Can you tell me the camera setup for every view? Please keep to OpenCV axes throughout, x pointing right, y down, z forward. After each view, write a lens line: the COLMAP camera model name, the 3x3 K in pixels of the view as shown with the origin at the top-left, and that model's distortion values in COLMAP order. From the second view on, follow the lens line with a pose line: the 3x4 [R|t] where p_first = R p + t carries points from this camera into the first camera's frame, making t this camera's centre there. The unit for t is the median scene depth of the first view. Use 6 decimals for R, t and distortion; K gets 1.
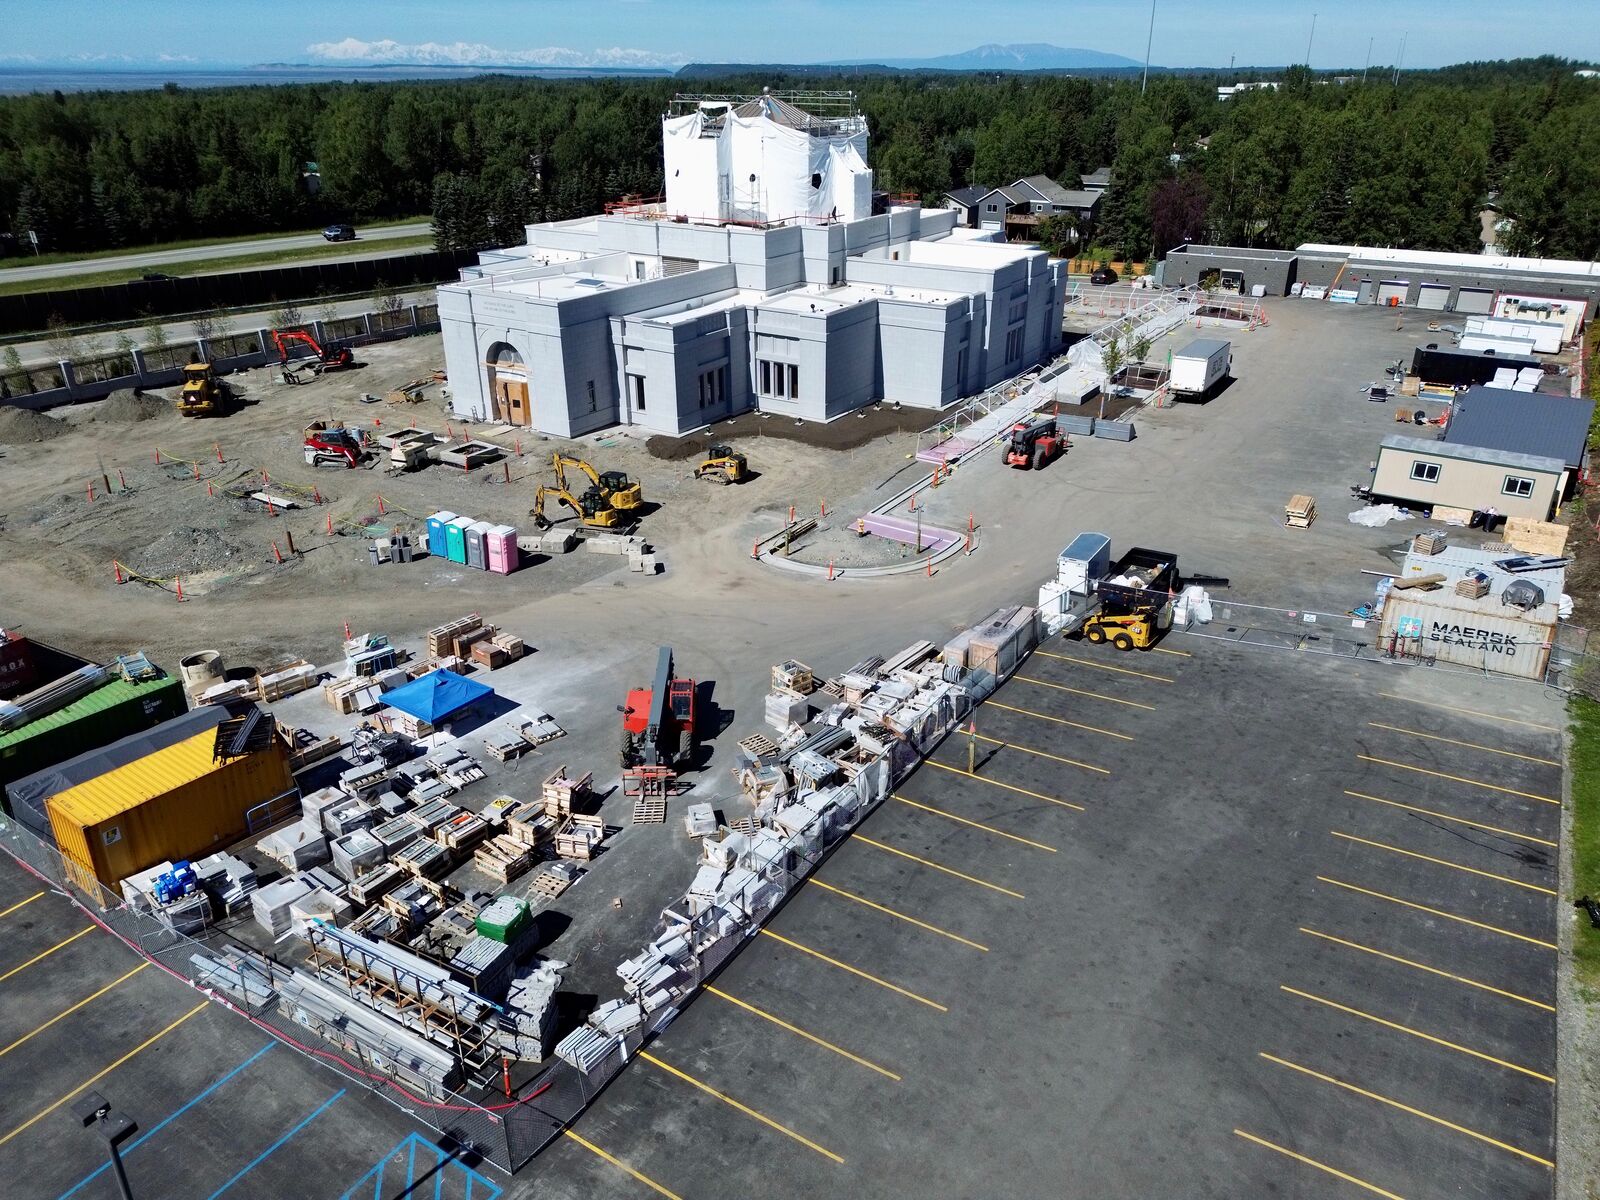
lens RADIAL K [[1125.2, 0, 800.0], [0, 1125.2, 600.0], [0, 0, 1]] dist [0.078017, -0.071872]
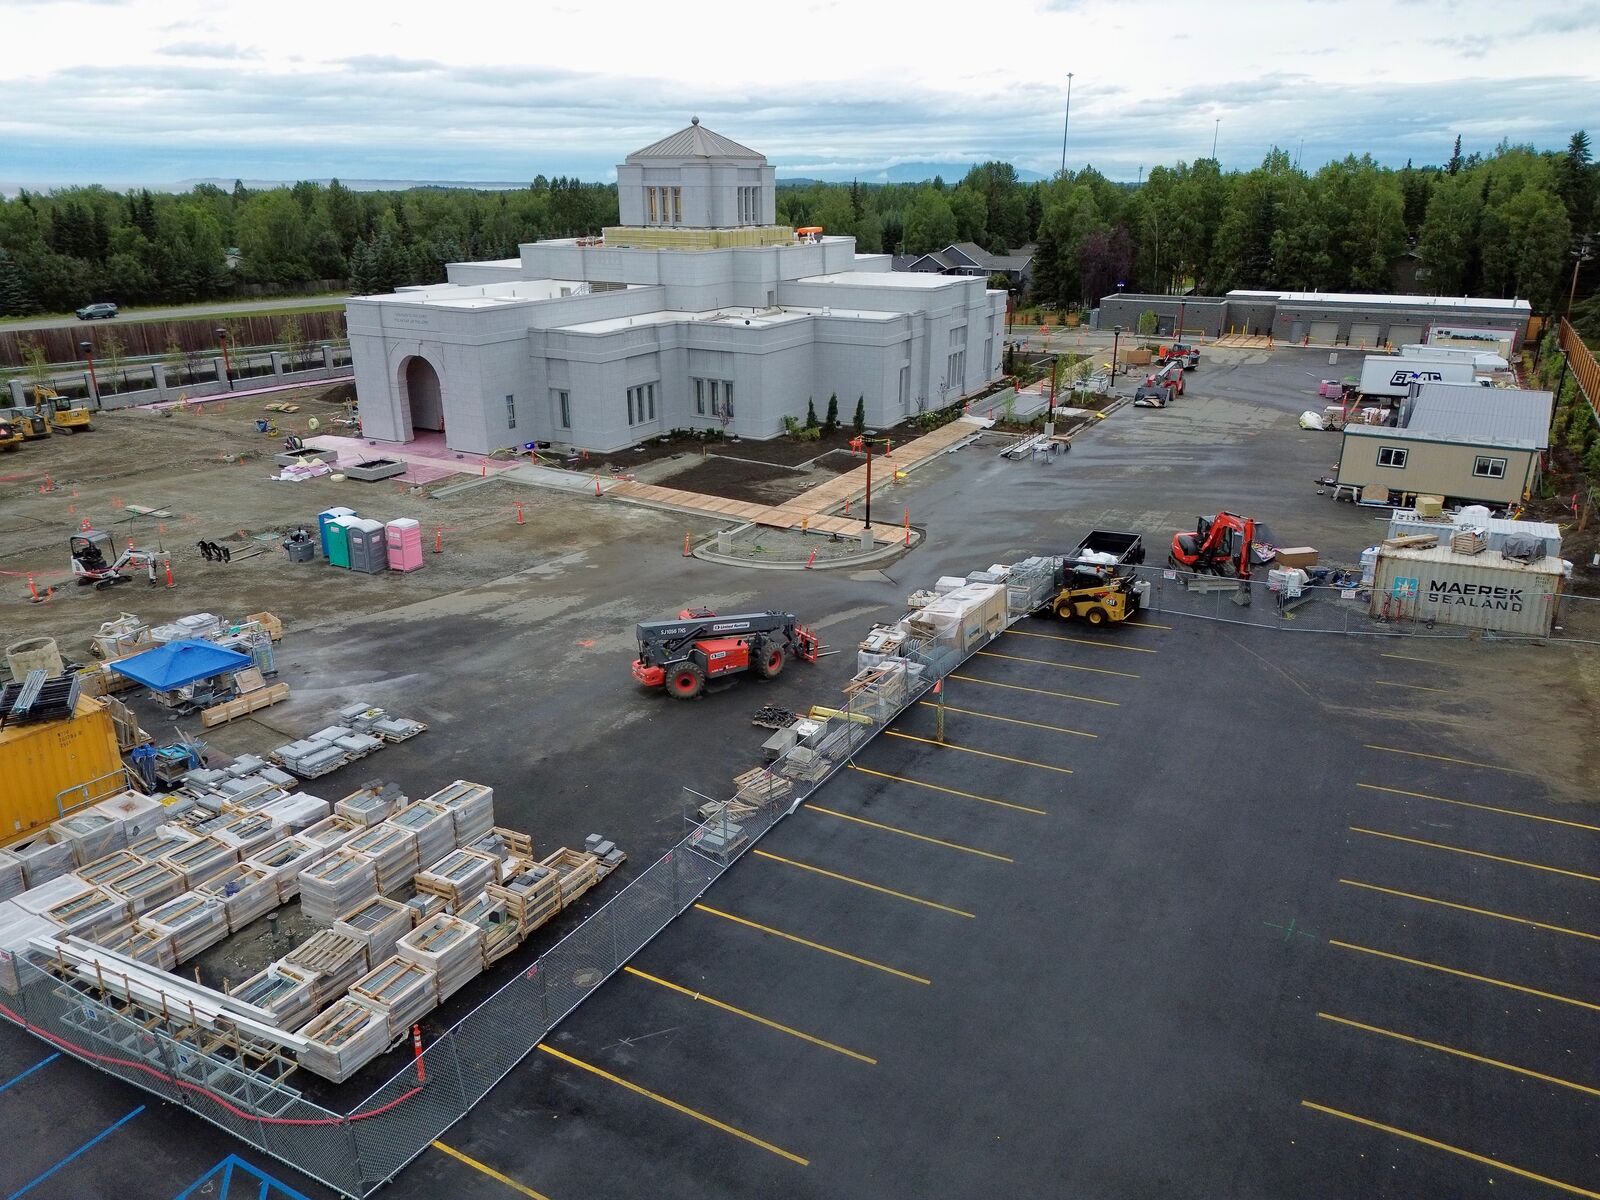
lens RADIAL K [[1125.2, 0, 800.0], [0, 1125.2, 600.0], [0, 0, 1]] dist [0.078017, -0.071872]
pose [[0.998363, -0.020436, 0.053415, -0.000080], [0.024923, 0.996091, -0.084742, 0.095357], [-0.051474, 0.085935, 0.994970, 0.110348]]
